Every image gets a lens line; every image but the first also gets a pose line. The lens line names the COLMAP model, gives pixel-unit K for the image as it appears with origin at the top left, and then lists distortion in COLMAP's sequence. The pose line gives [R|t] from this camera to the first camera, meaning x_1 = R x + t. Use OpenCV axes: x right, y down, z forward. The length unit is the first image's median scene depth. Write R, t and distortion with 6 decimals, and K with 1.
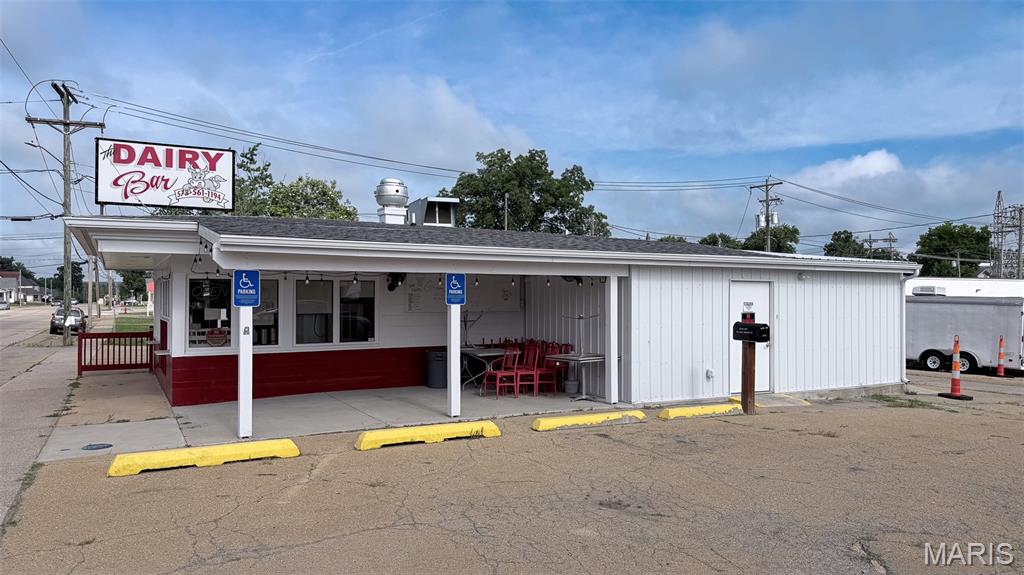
lens RADIAL K [[718.5, 0, 512.0], [0, 718.5, 287.5], [0, 0, 1]] dist [0.089132, -0.162830]
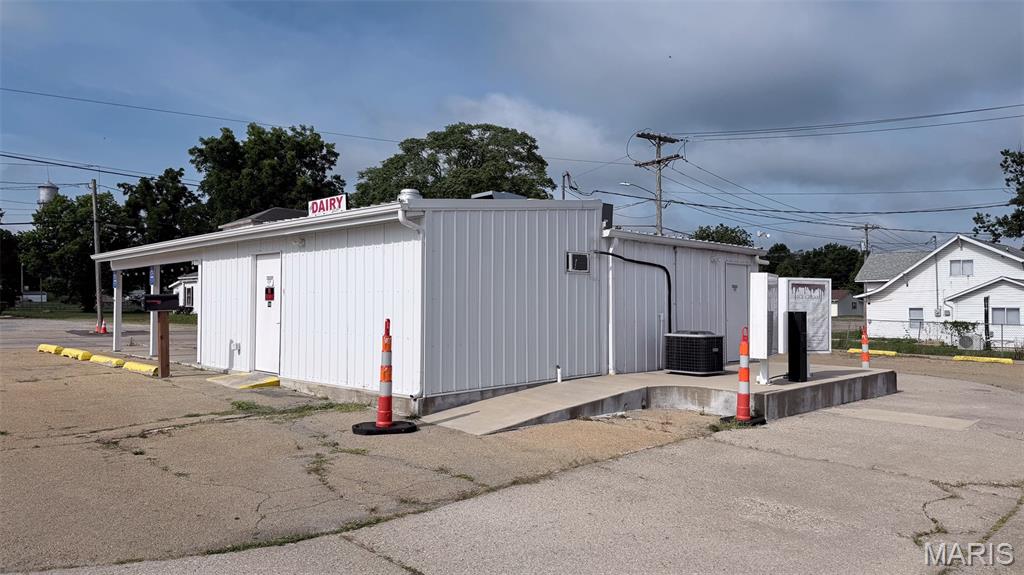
lens RADIAL K [[718.5, 0, 512.0], [0, 718.5, 287.5], [0, 0, 1]] dist [0.089132, -0.162830]
pose [[0.253844, -0.029359, -0.966799, 1.232424], [0.009977, 0.999566, -0.027734, 0.060376], [0.967194, -0.002606, 0.254027, 0.997119]]
